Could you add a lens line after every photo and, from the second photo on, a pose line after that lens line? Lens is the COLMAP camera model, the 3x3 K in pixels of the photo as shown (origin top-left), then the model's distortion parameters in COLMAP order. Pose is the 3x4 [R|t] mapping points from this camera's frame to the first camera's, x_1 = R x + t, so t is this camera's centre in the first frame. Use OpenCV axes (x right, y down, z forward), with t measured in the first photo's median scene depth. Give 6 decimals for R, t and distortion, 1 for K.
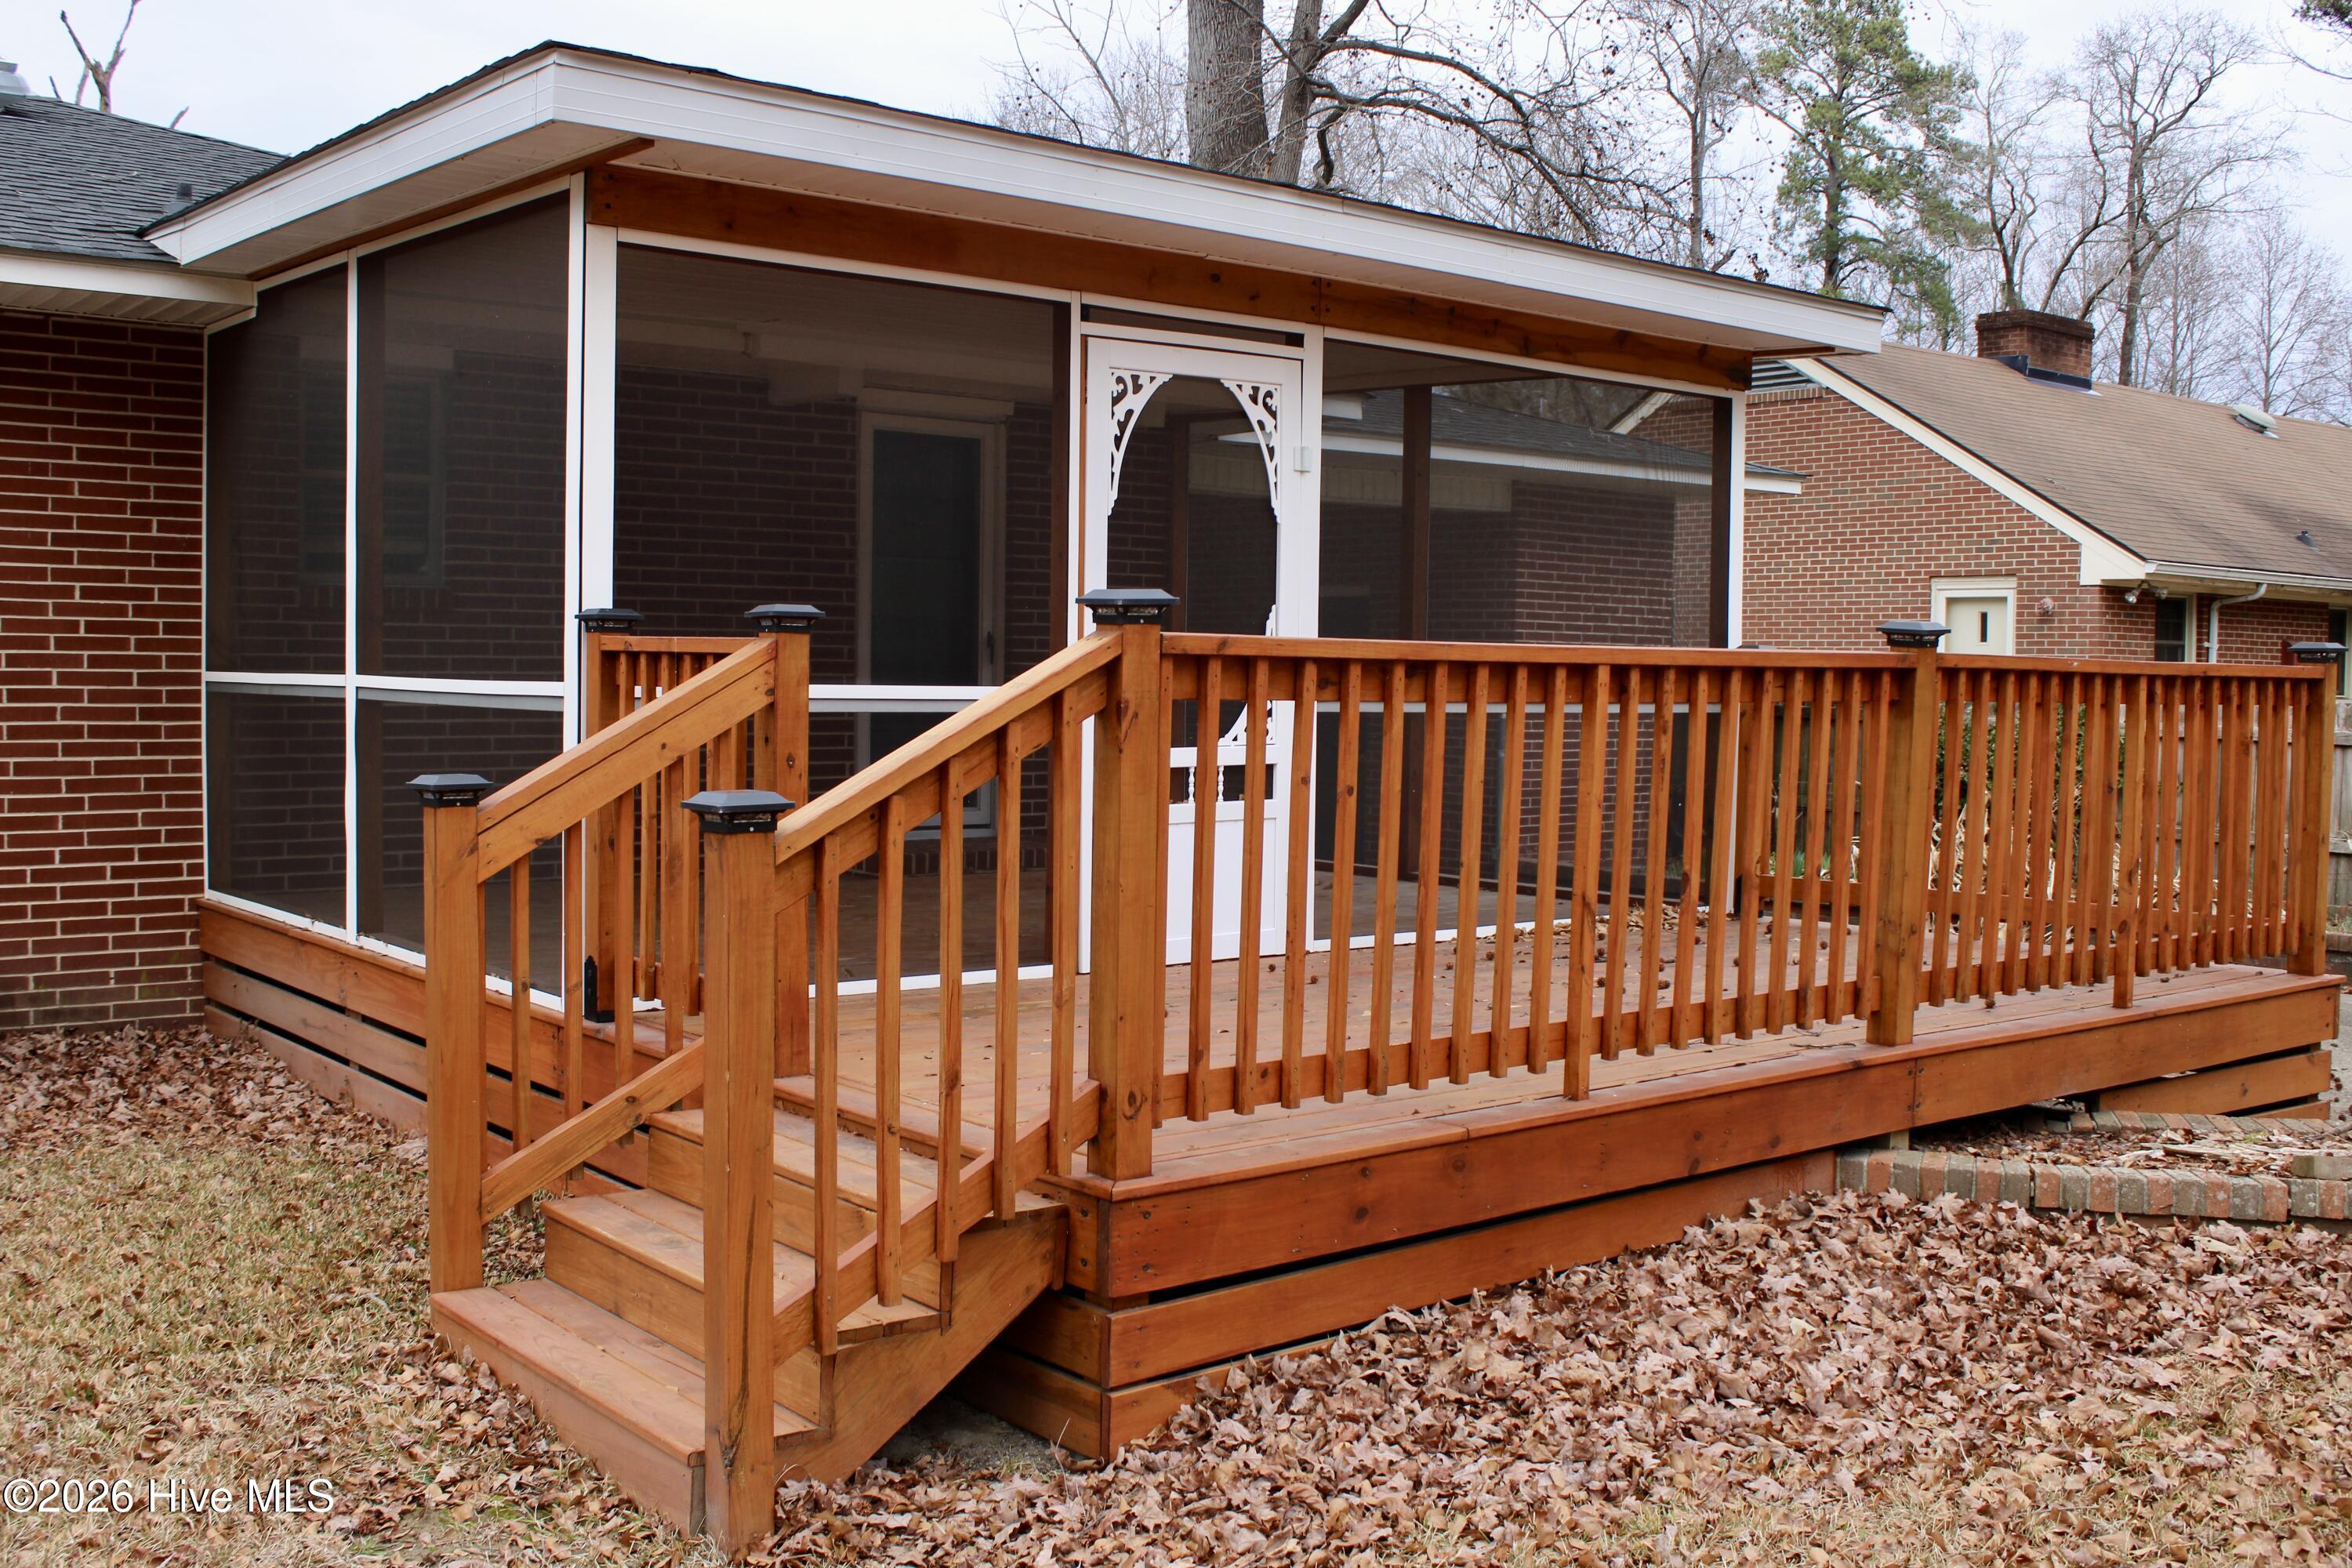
lens RADIAL K [[2286.8, 0, 1175.9], [0, 2286.8, 783.7], [0, 0, 1]] dist [-0.018582, 0.000000]
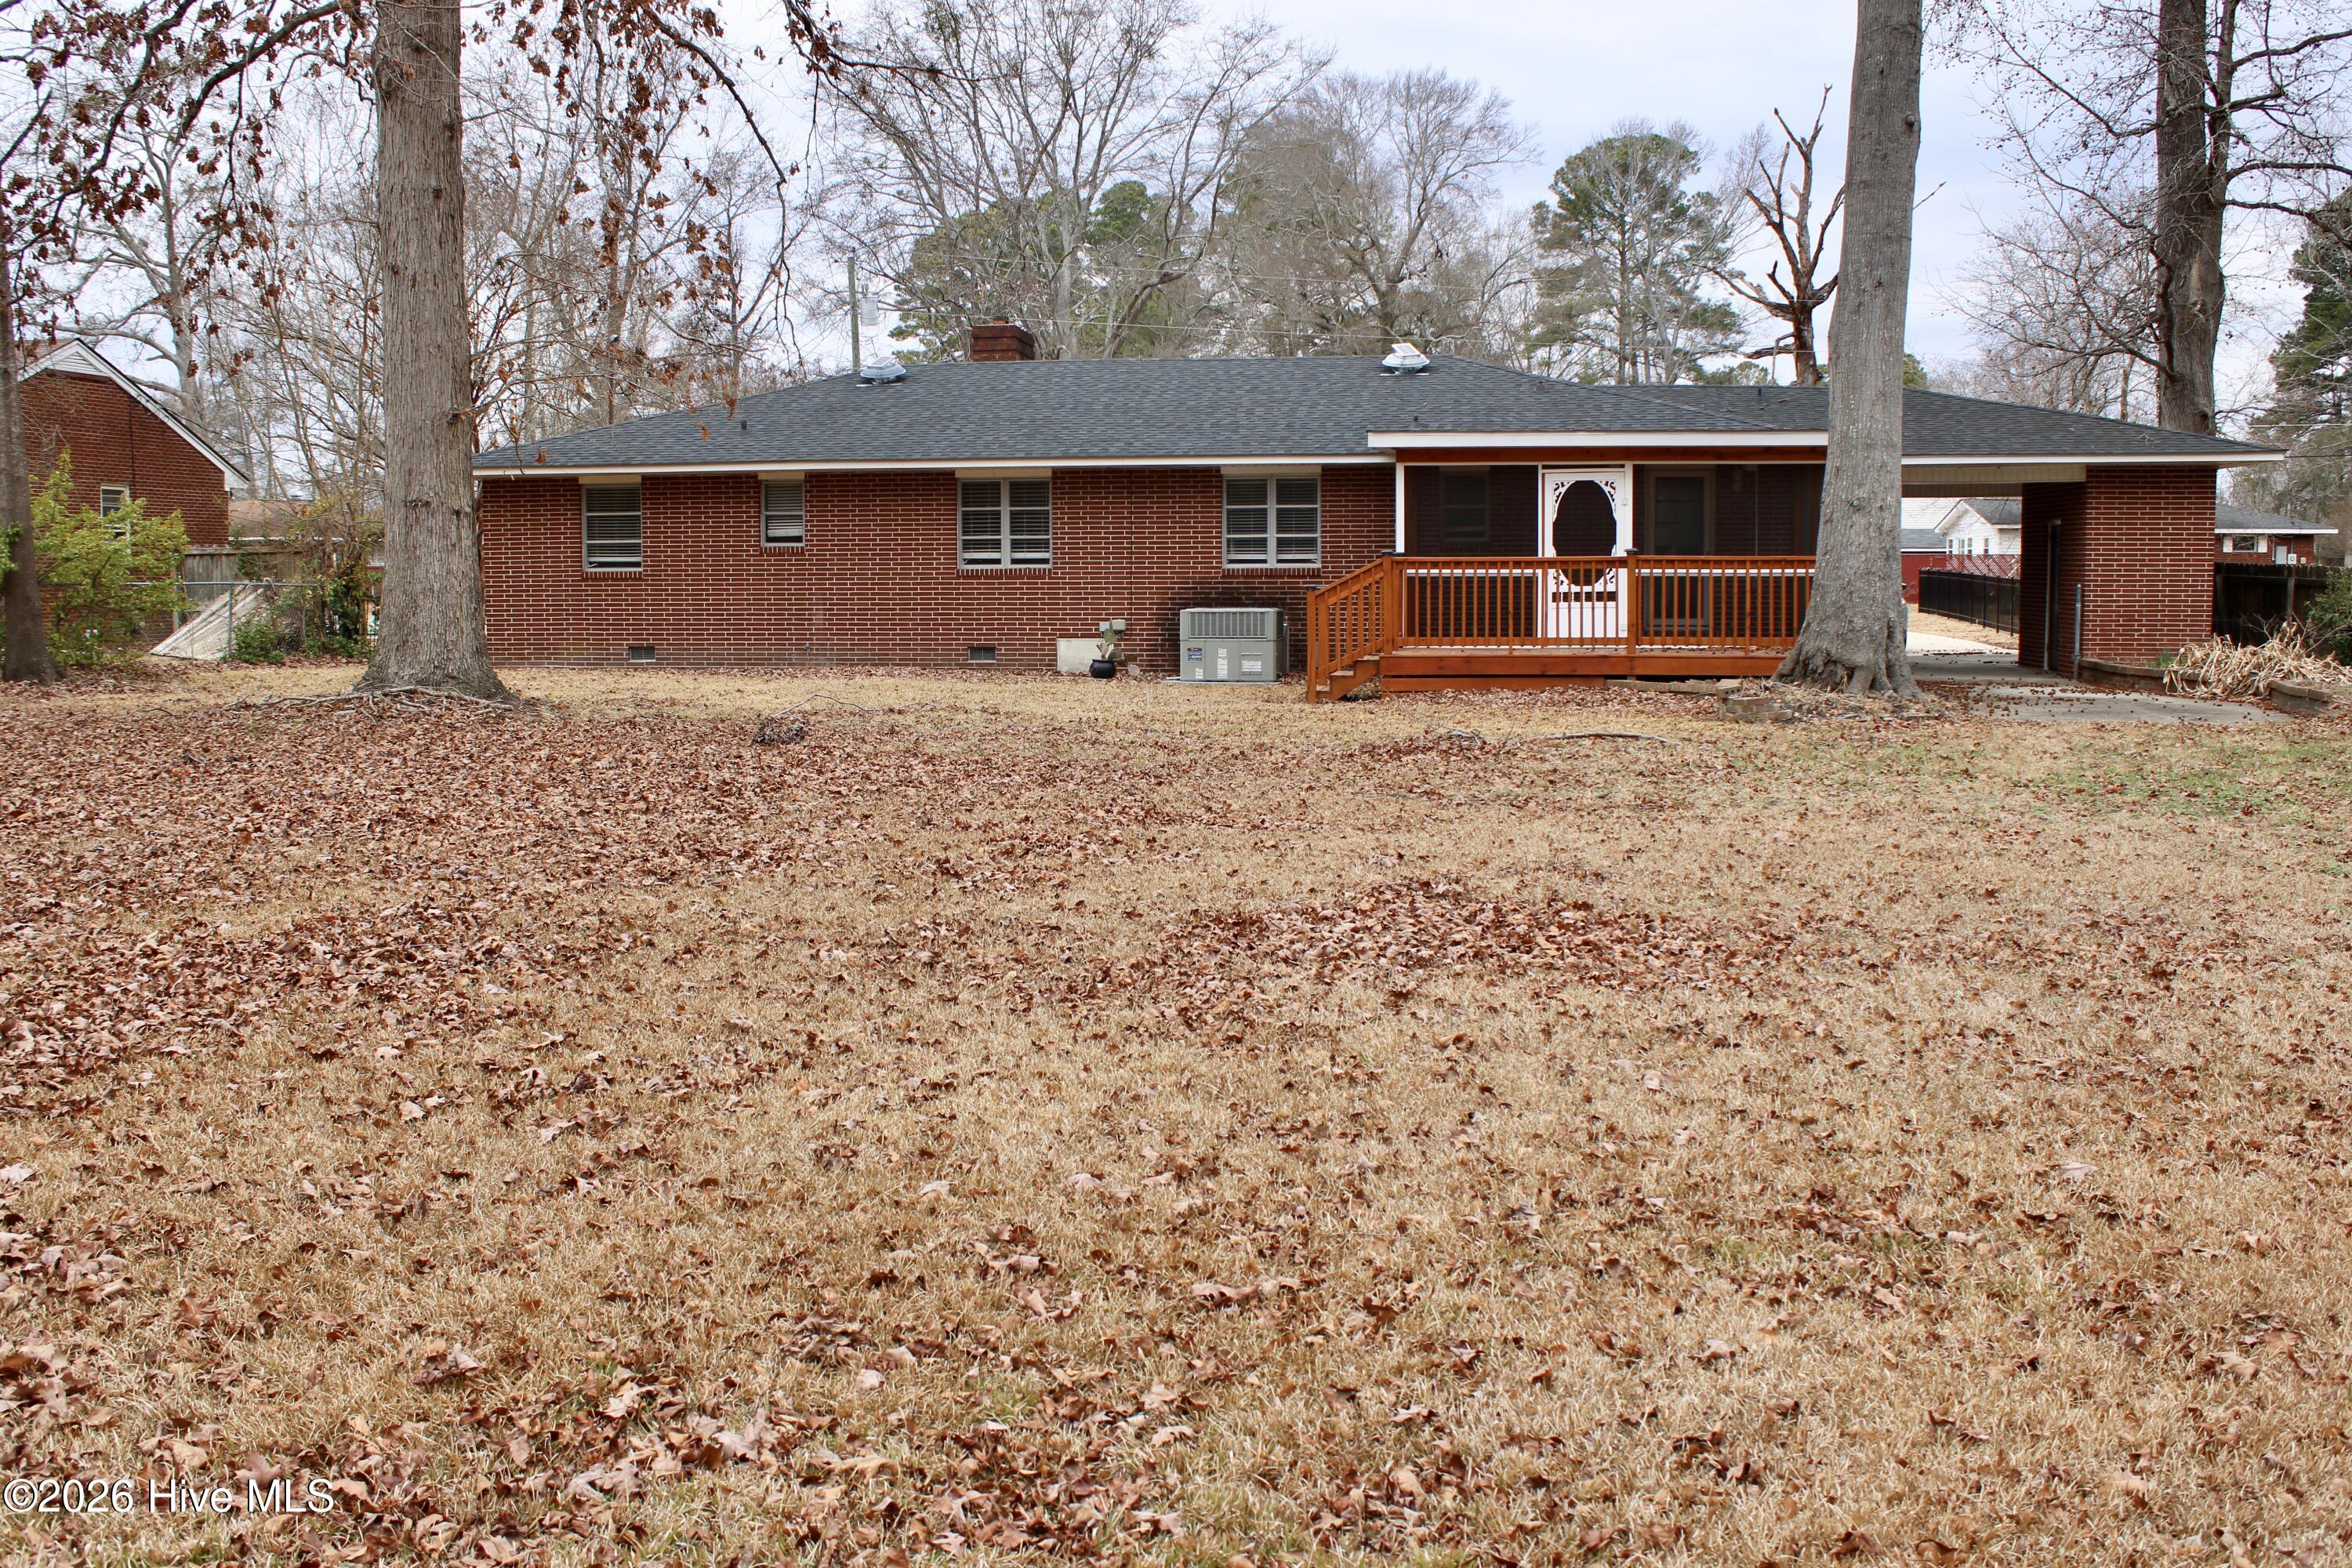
lens RADIAL K [[2286.8, 0, 1177.0], [0, 2286.8, 781.4], [0, 0, 1]] dist [-0.018582, 0.000000]
pose [[0.695114, 0.054932, -0.716798, 2.073314], [-0.027492, 0.998378, 0.049852, 0.124267], [0.718374, -0.014947, 0.695497, -1.865573]]
